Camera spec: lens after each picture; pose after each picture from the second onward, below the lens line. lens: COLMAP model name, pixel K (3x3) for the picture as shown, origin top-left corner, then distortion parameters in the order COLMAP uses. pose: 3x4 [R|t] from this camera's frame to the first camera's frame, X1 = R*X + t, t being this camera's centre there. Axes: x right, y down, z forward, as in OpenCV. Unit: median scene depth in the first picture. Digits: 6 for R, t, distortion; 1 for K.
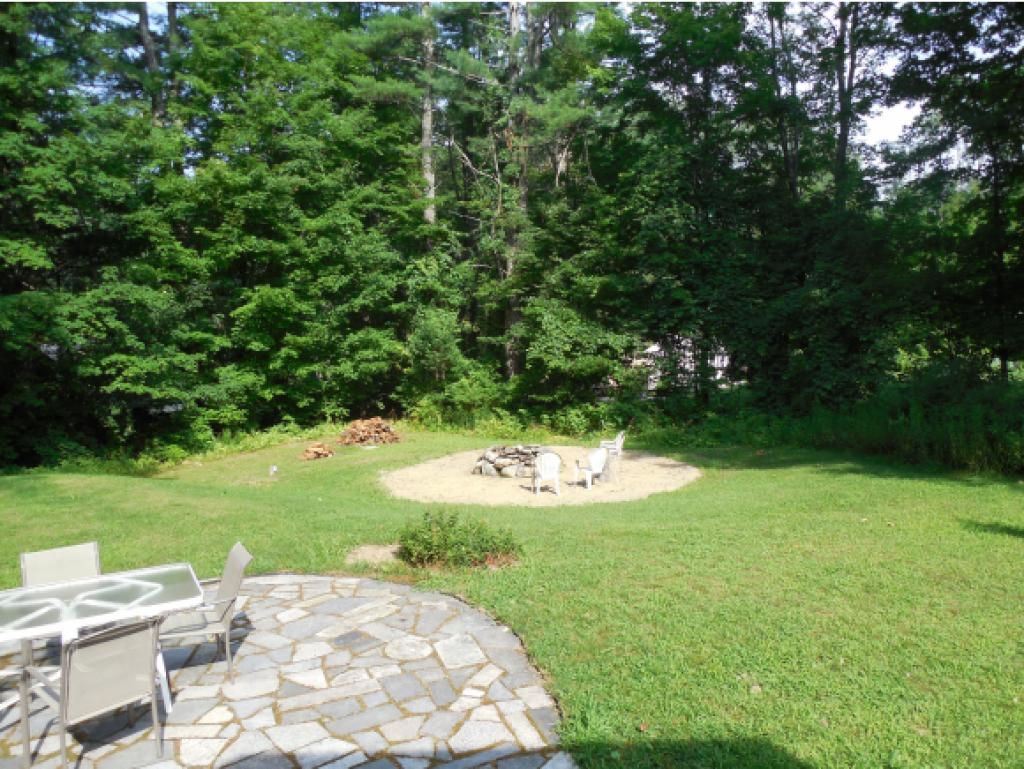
lens RADIAL K [[769.3, 0, 512.0], [0, 769.3, 384.5], [0, 0, 1]] dist [-0.000912, 0.009689]
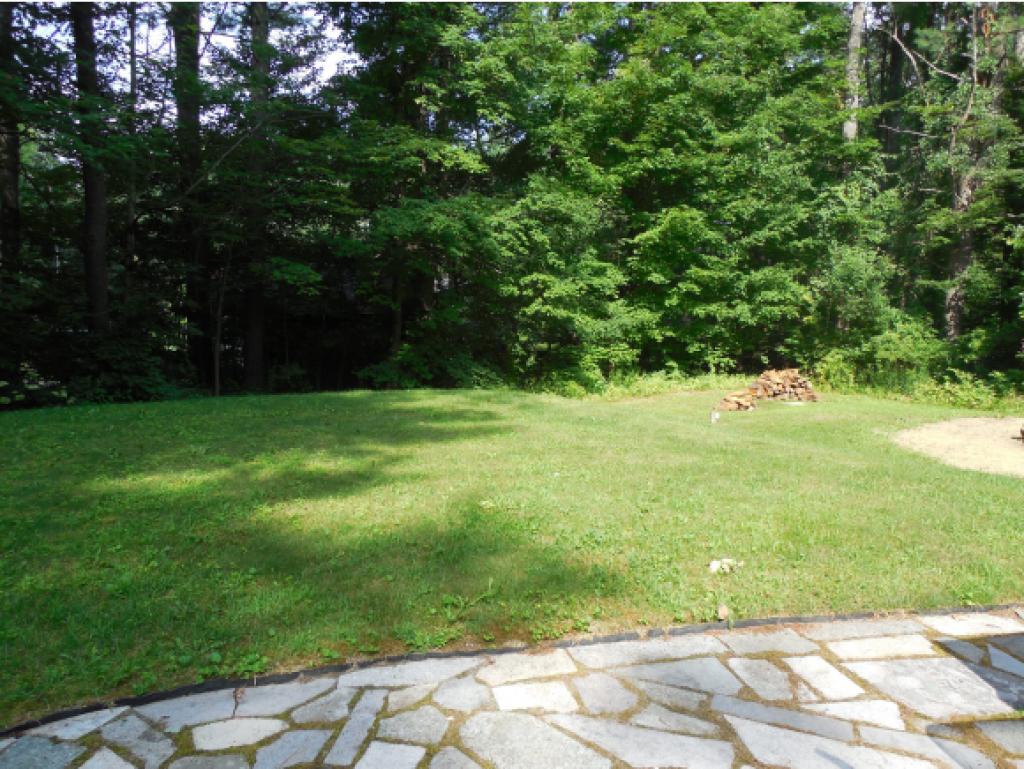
lens RADIAL K [[769.3, 0, 512.0], [0, 769.3, 384.5], [0, 0, 1]] dist [-0.000912, 0.009689]
pose [[0.934564, 0.079489, -0.346803, -0.170780], [-0.064260, 0.996405, 0.055213, 0.033074], [0.349945, -0.029314, 0.936311, 0.113445]]
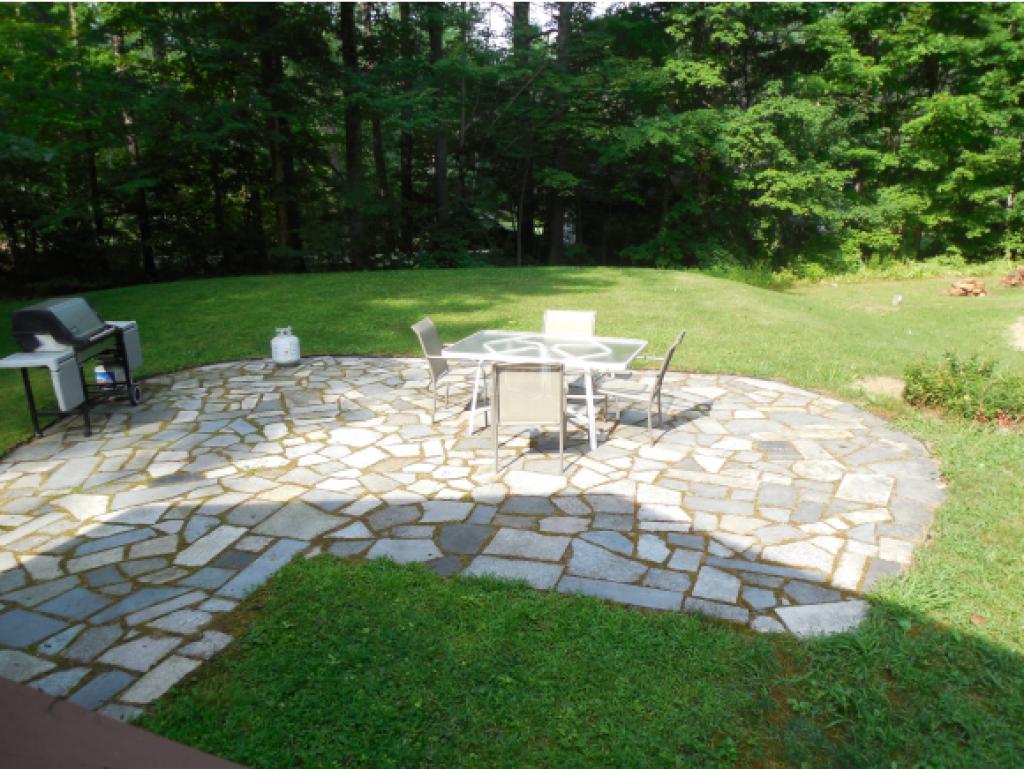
lens RADIAL K [[766.7, 0, 512.9], [0, 766.7, 375.8], [0, 0, 1]] dist [0.008982, -0.001312]
pose [[0.651942, 0.214943, -0.727166, 0.063074], [-0.056815, 0.970134, 0.235823, 0.005175], [0.756137, -0.112429, 0.644683, 0.022261]]
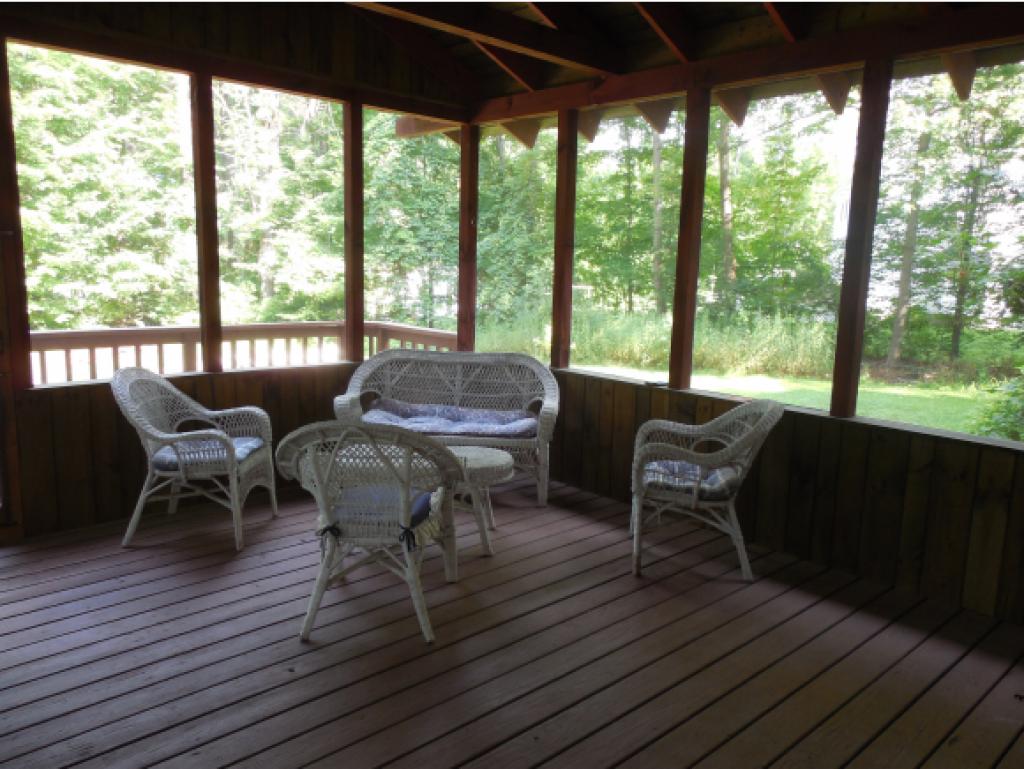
lens RADIAL K [[766.7, 0, 512.9], [0, 766.7, 375.8], [0, 0, 1]] dist [0.008982, -0.001312]
pose [[0.961525, -0.004385, 0.274681, 0.045056], [-0.016605, 0.997117, 0.074043, 0.014610], [-0.274214, -0.075756, 0.958680, -0.234161]]
